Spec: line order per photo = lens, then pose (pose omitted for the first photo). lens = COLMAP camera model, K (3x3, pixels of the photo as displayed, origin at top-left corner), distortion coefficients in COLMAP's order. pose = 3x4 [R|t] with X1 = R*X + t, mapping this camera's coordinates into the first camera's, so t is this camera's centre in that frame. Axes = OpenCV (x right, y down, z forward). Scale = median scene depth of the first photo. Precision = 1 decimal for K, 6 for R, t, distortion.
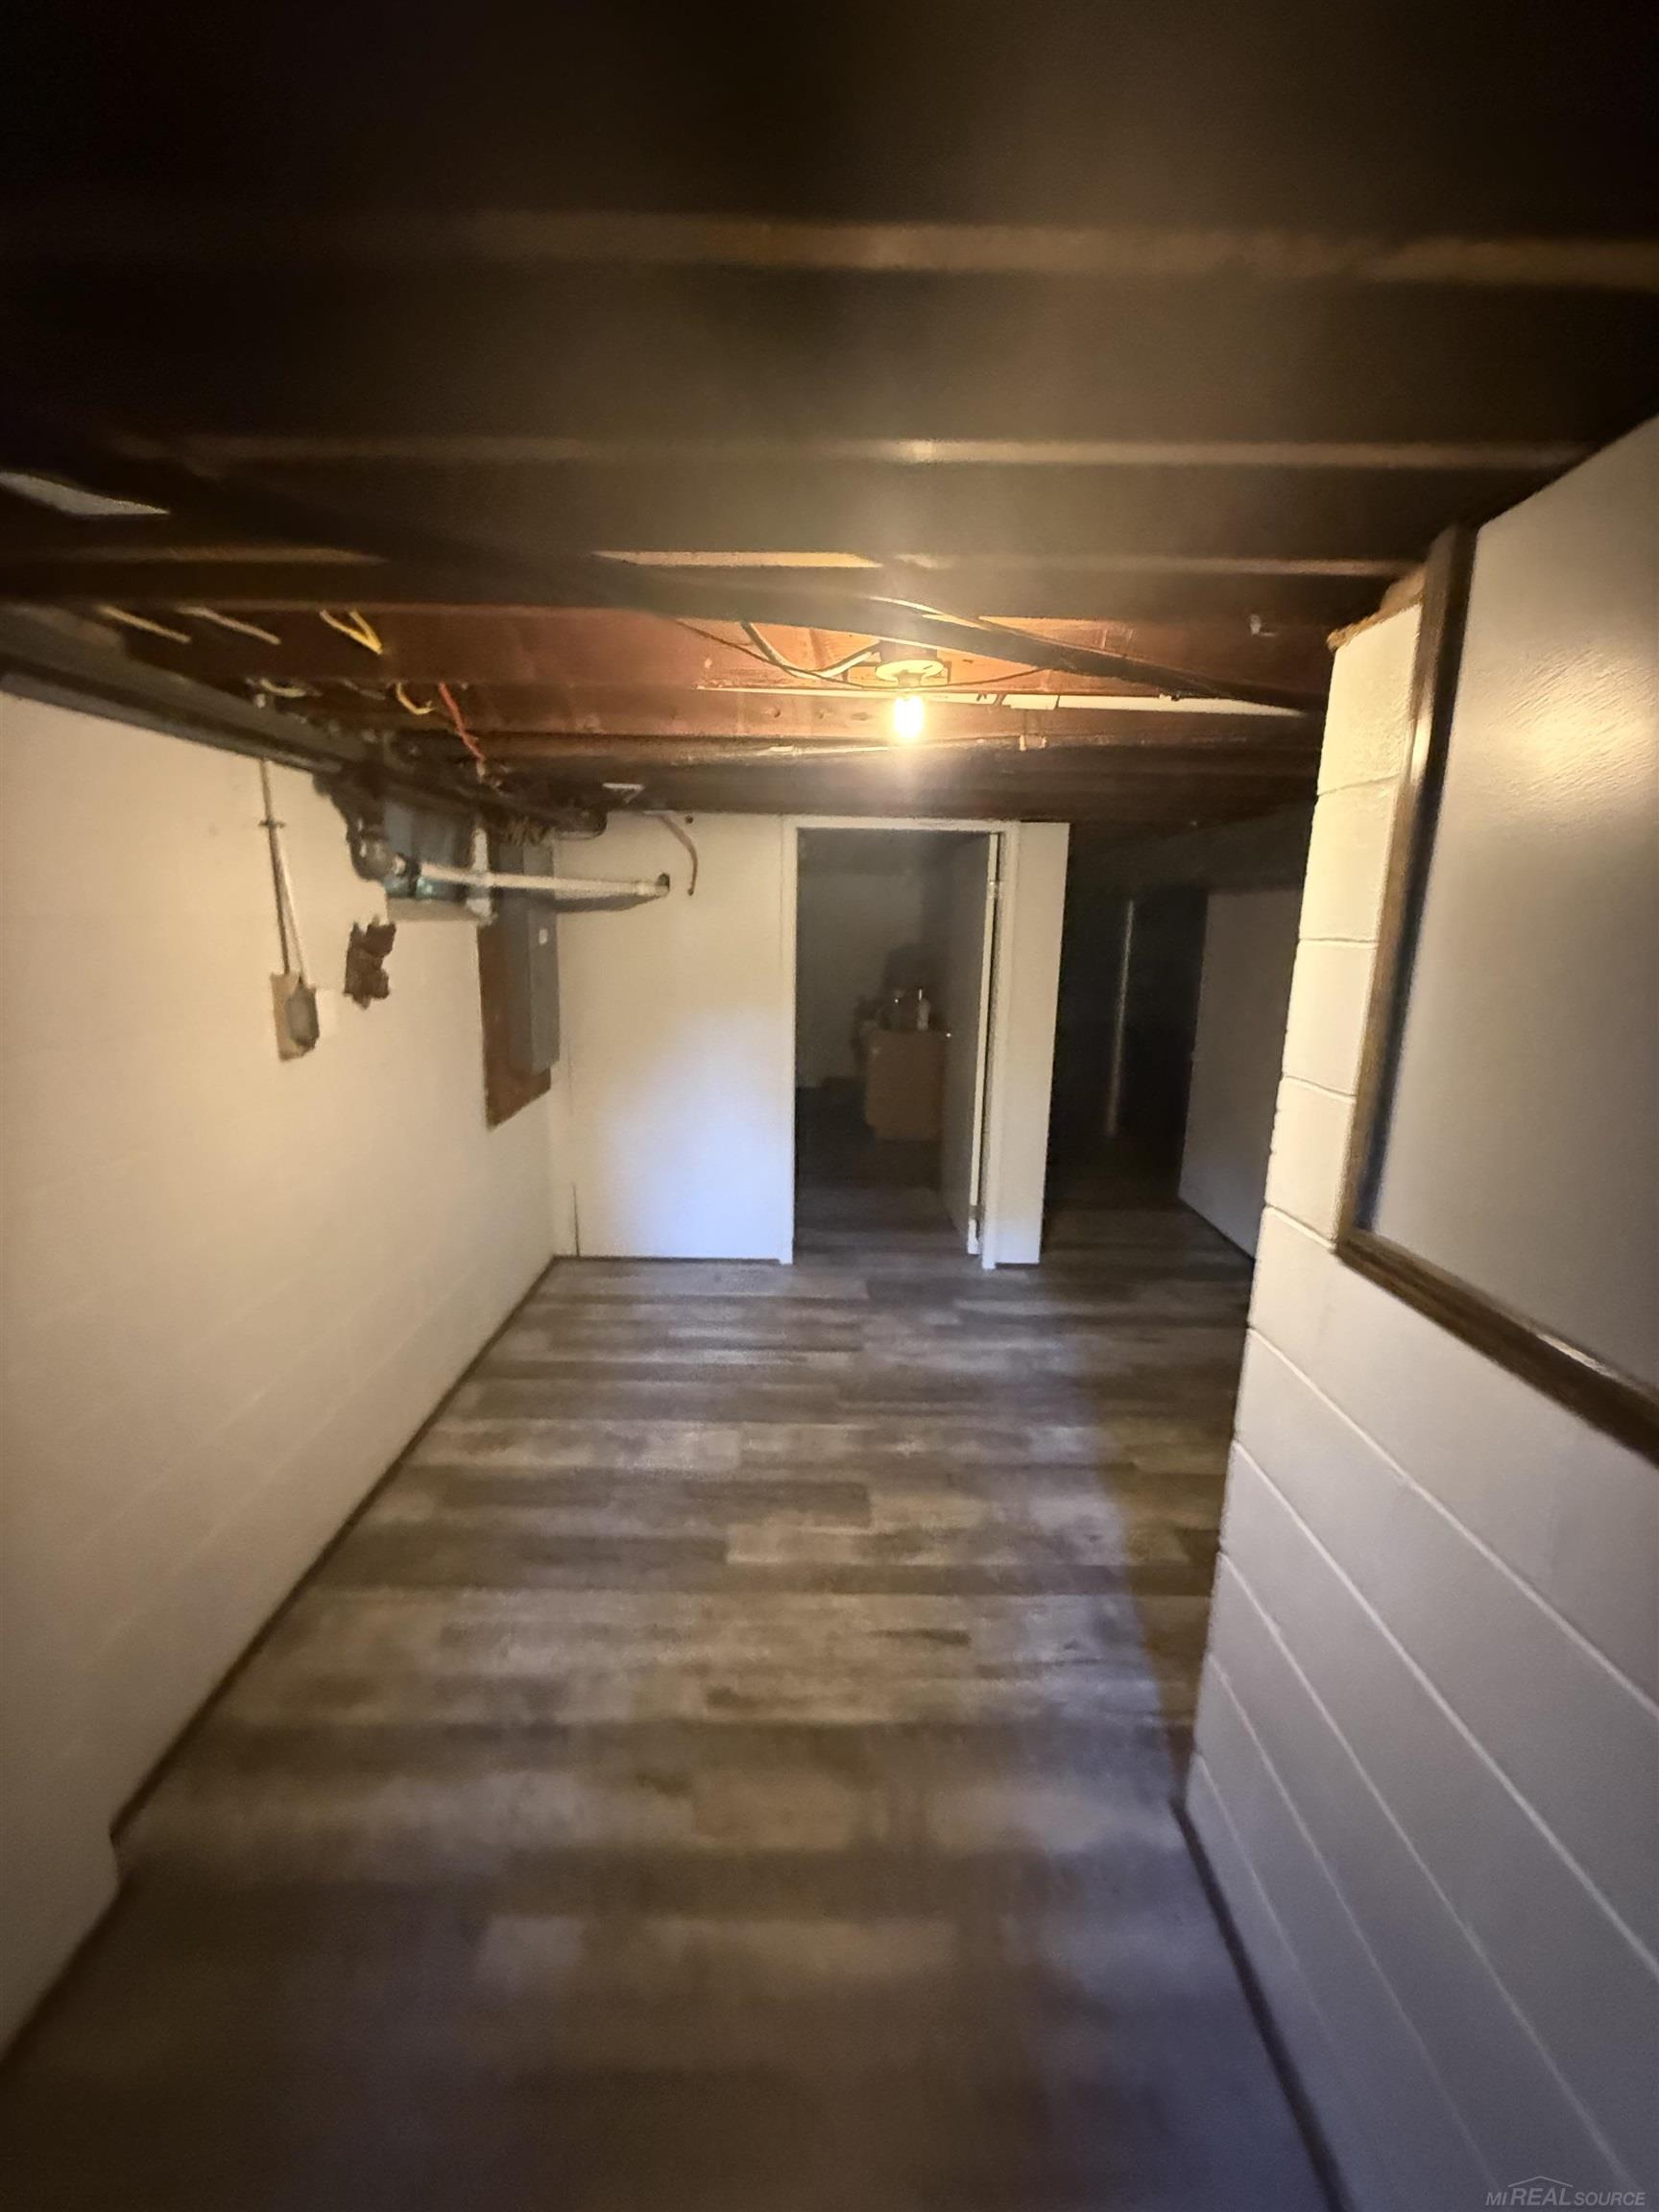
lens RADIAL K [[885.9, 0, 829.5], [0, 885.9, 1106.0], [0, 0, 1]] dist [0.001265, 0.000651]
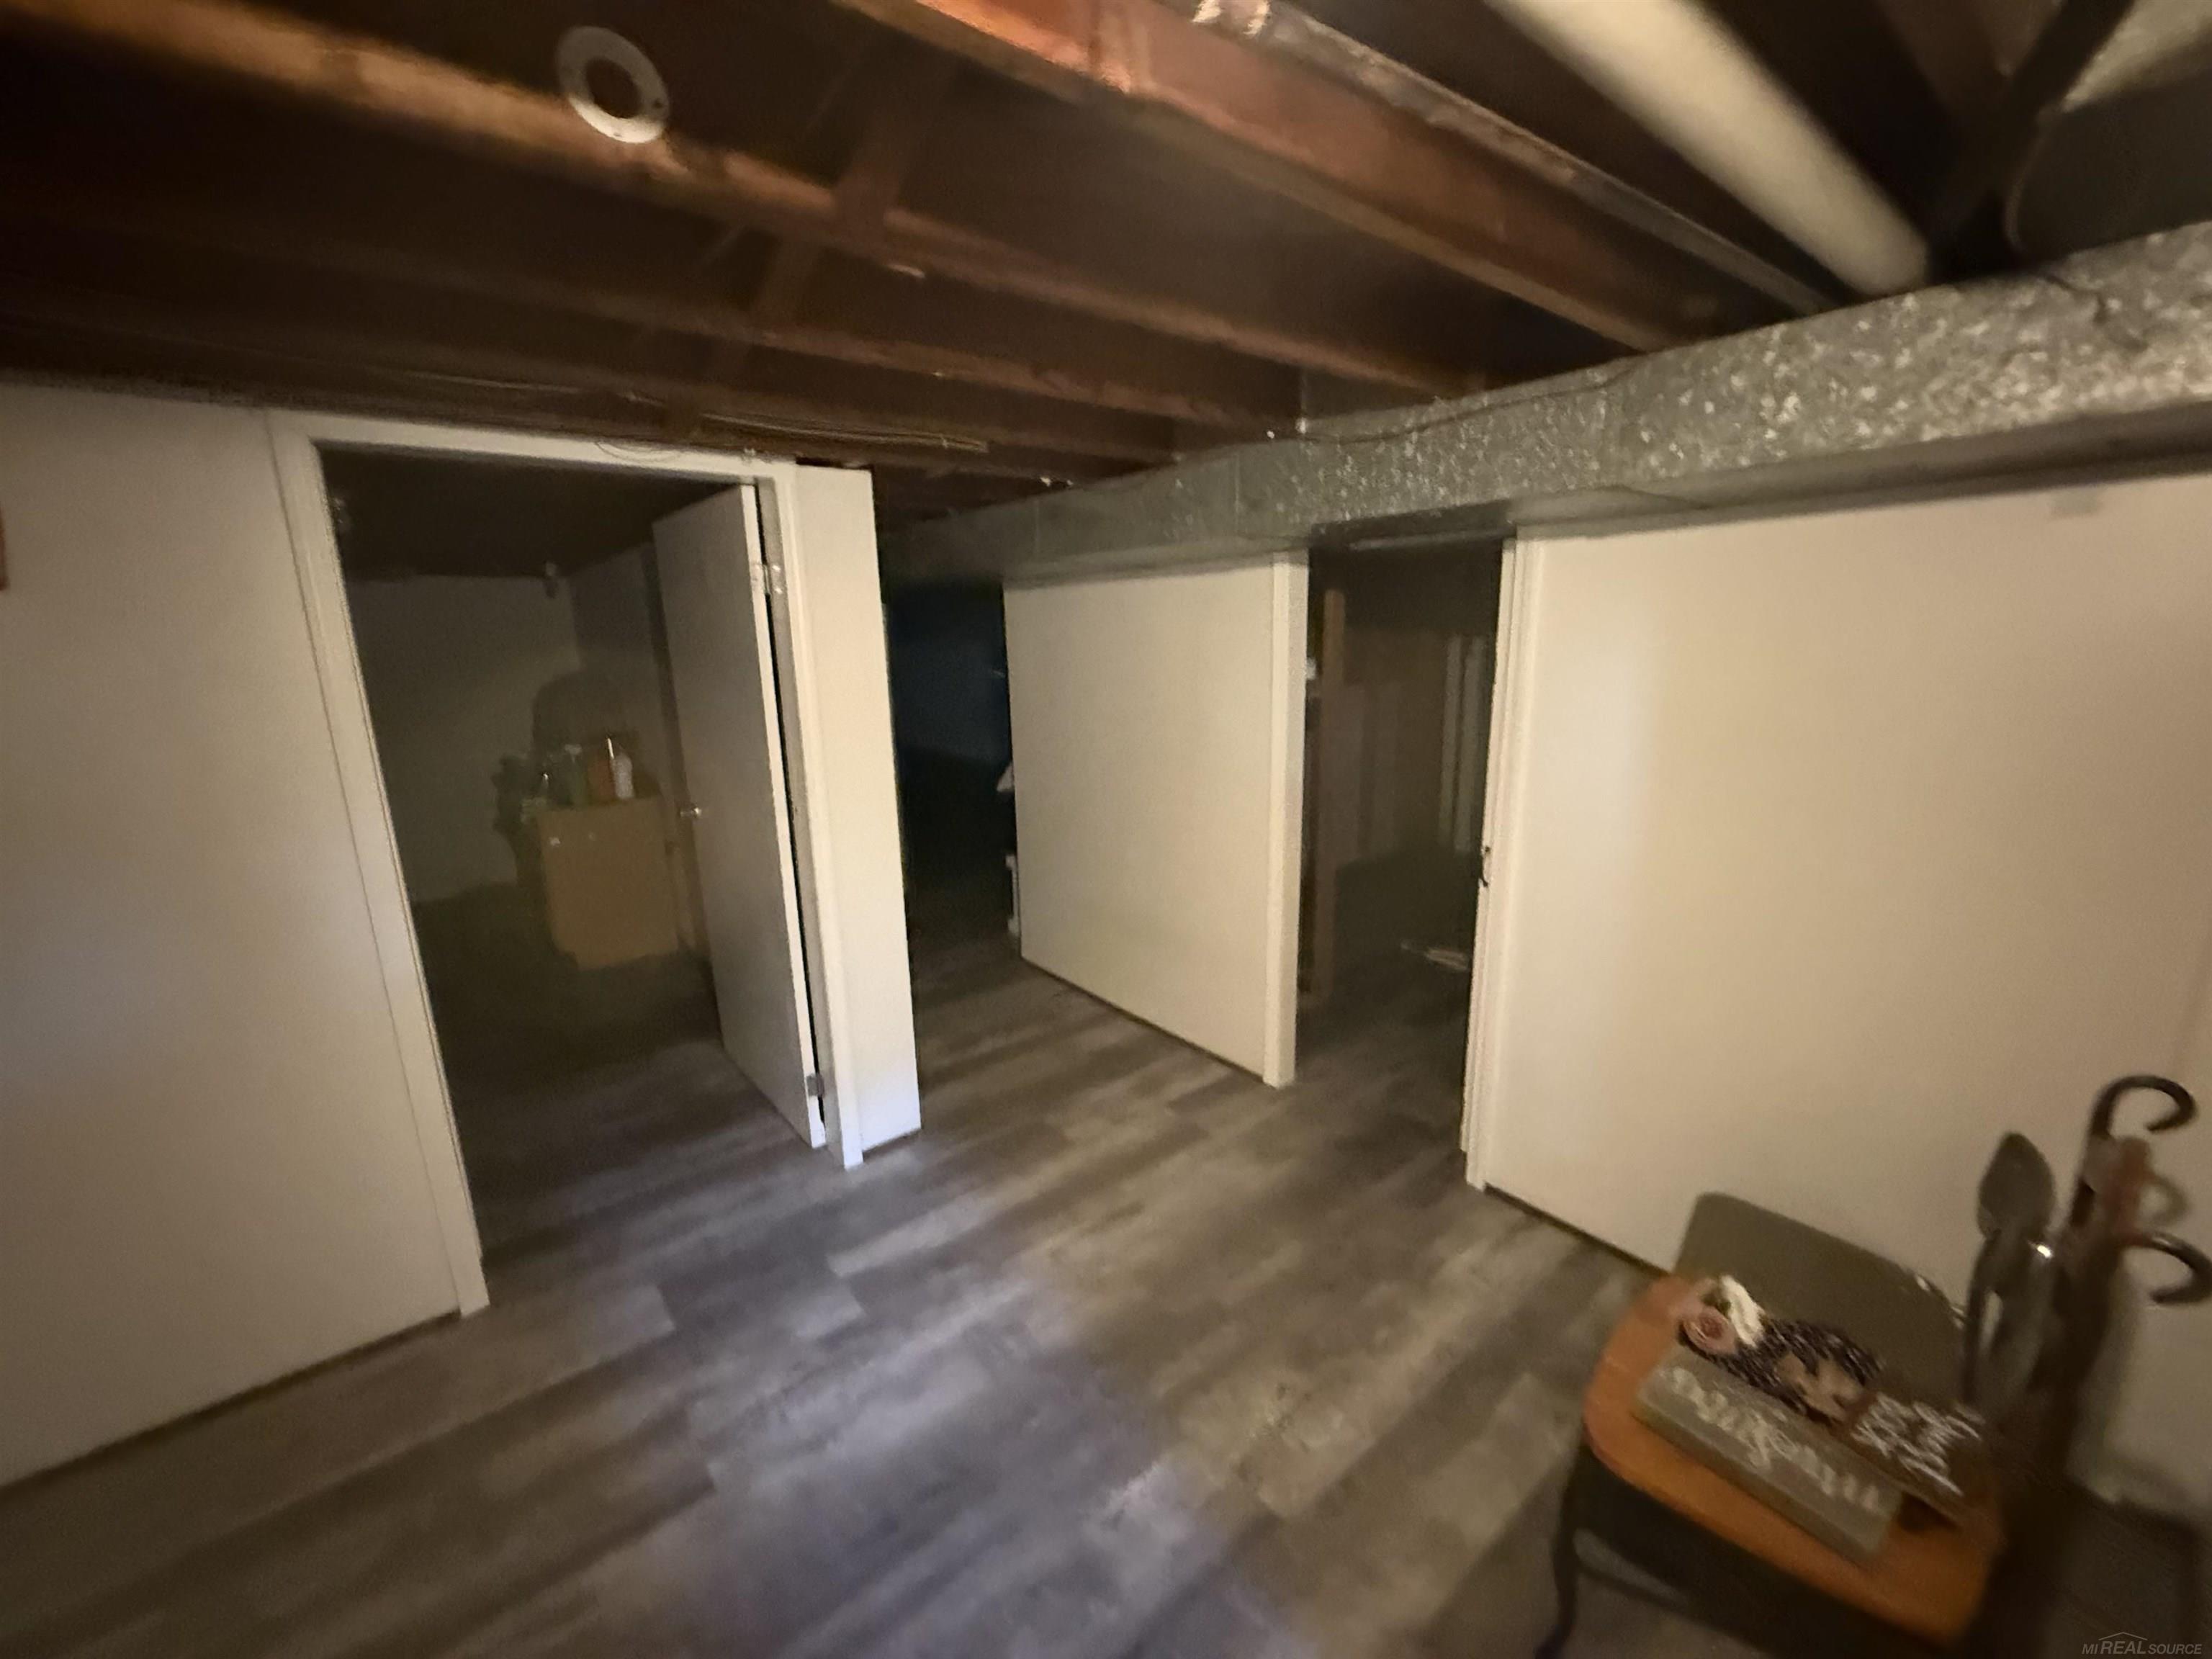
lens RADIAL K [[885.9, 0, 1107.5], [0, 885.9, 837.2], [0, 0, 1]] dist [0.001265, 0.000651]
pose [[0.791128, -0.172252, 0.586895, -0.015222], [0.161403, 0.984308, 0.071322, -0.077613], [-0.589971, 0.038302, 0.806515, 0.393805]]
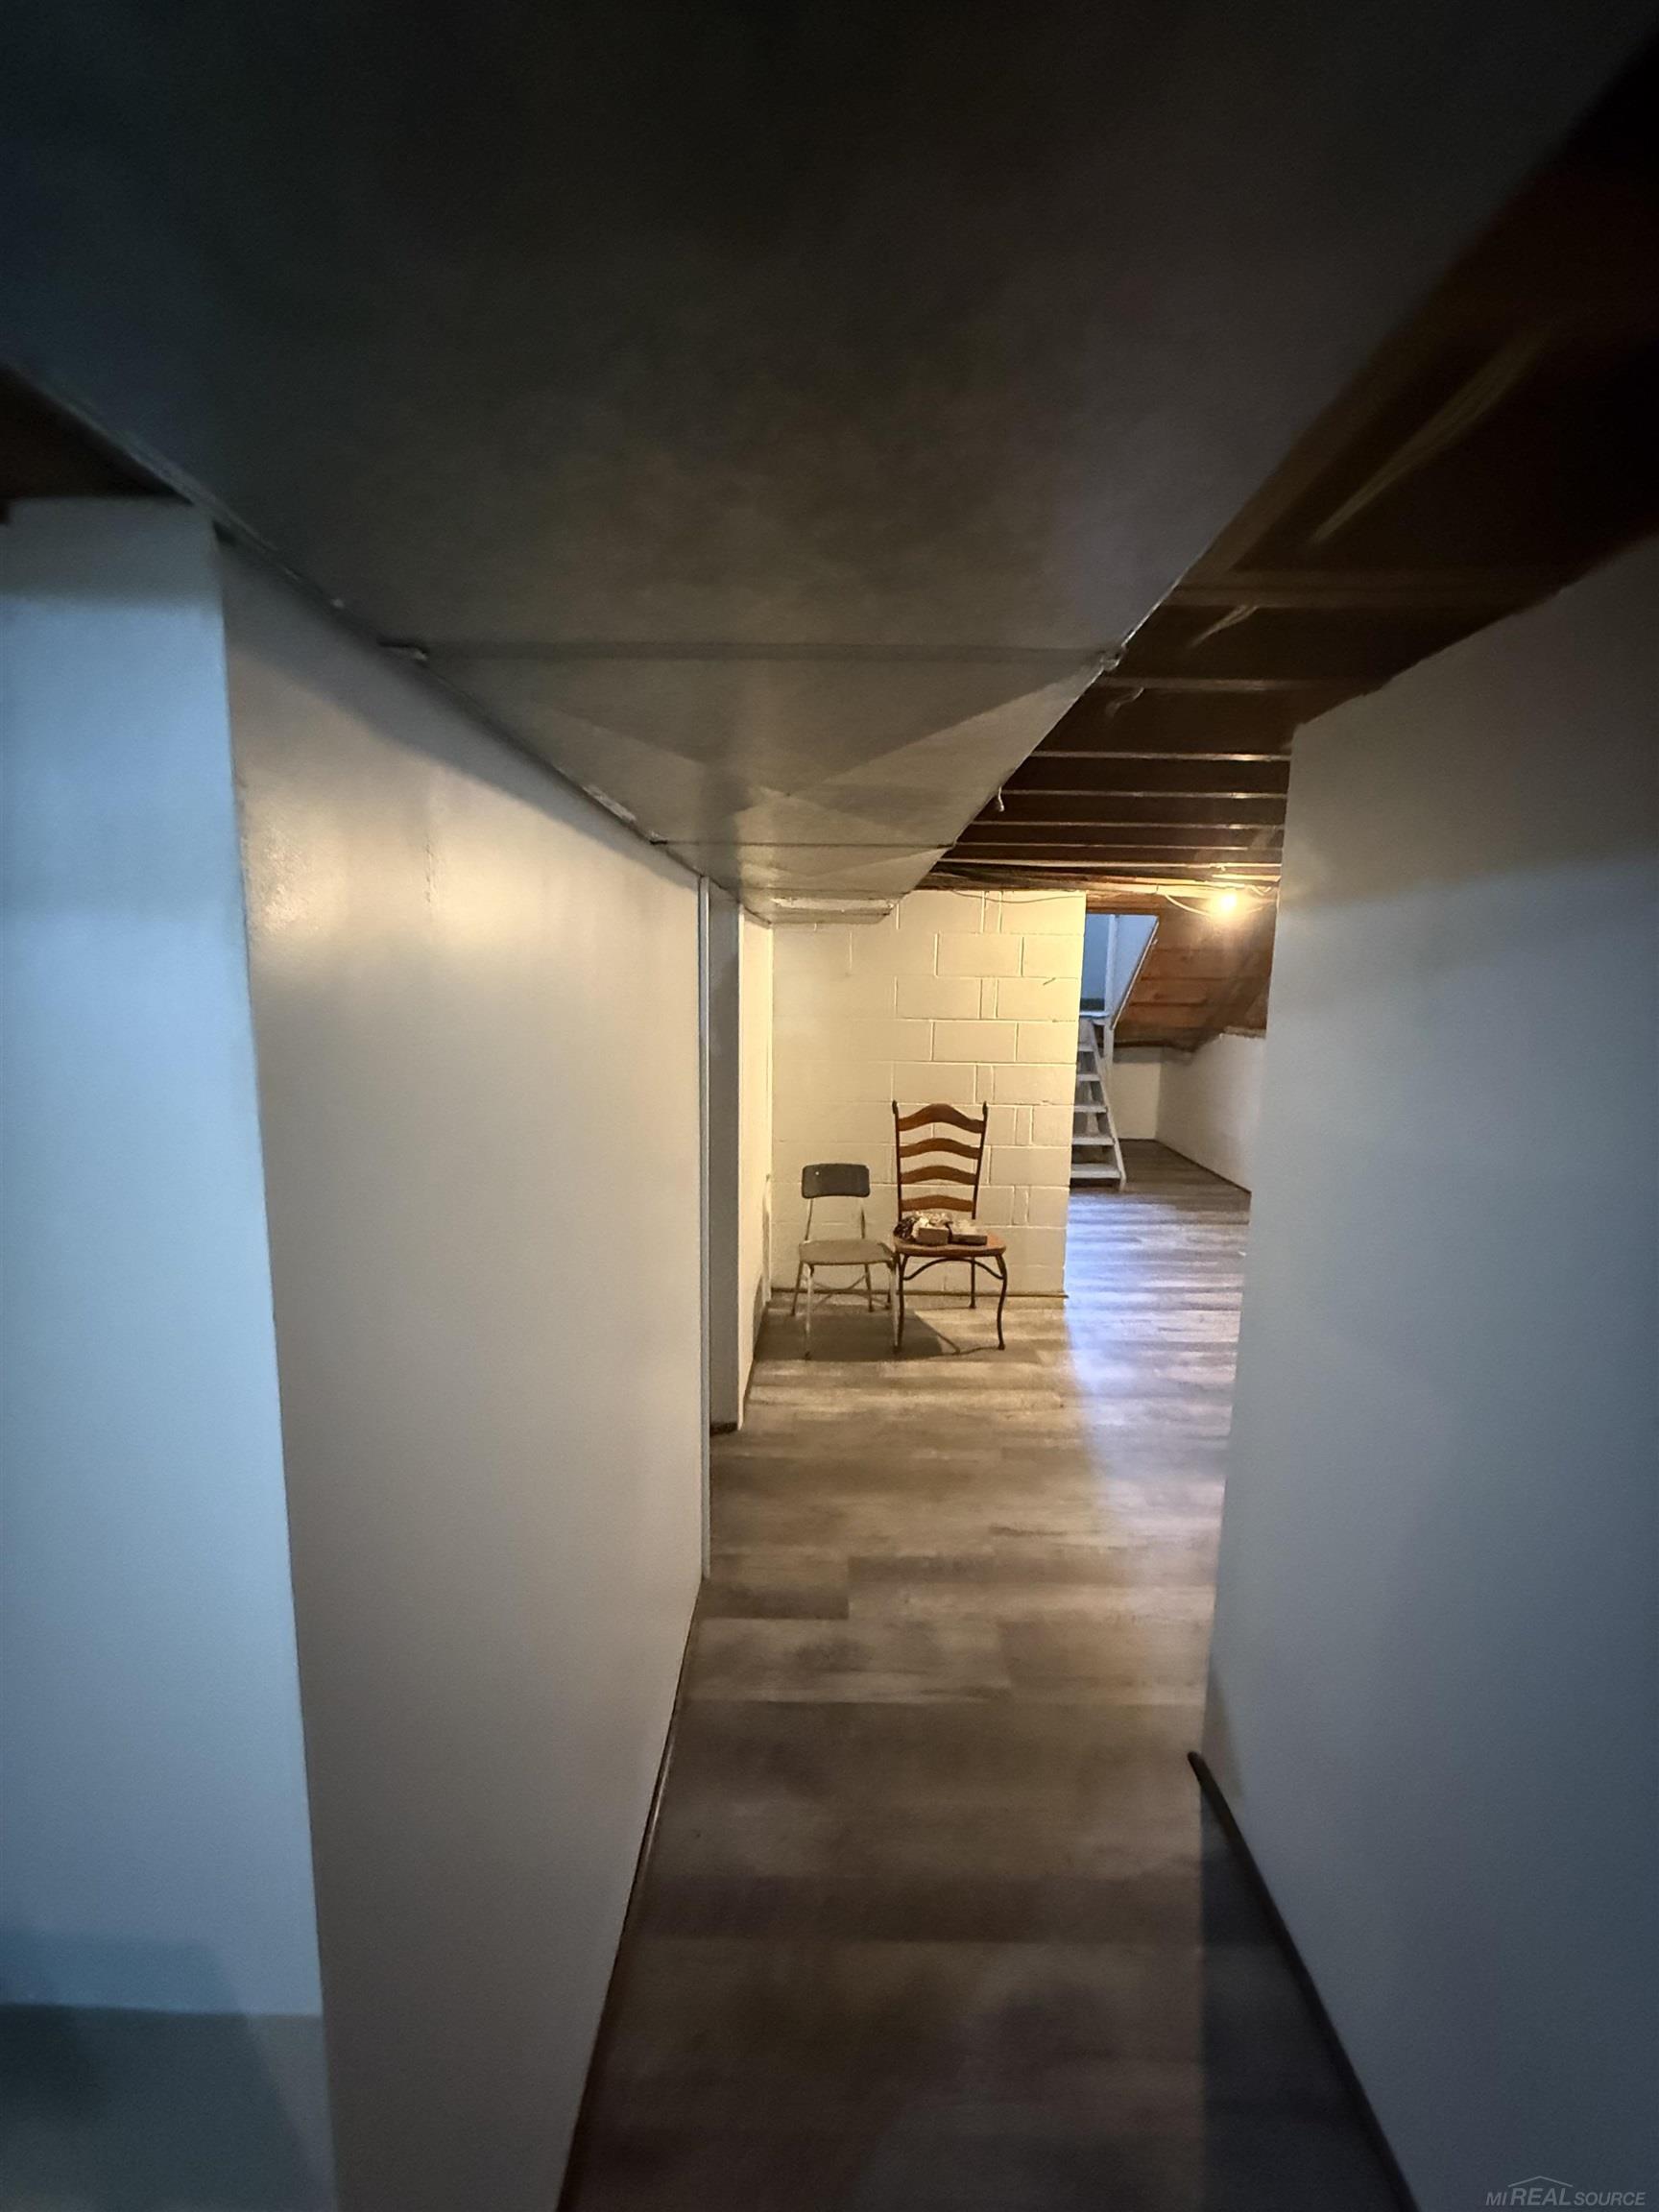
lens RADIAL K [[885.9, 0, 829.5], [0, 885.9, 1106.0], [0, 0, 1]] dist [0.001265, 0.000651]
pose [[-0.998974, -0.041362, 0.018445, 0.470543], [-0.032738, 0.940943, 0.336979, -0.284337], [-0.031294, 0.336029, -0.941332, 1.457056]]
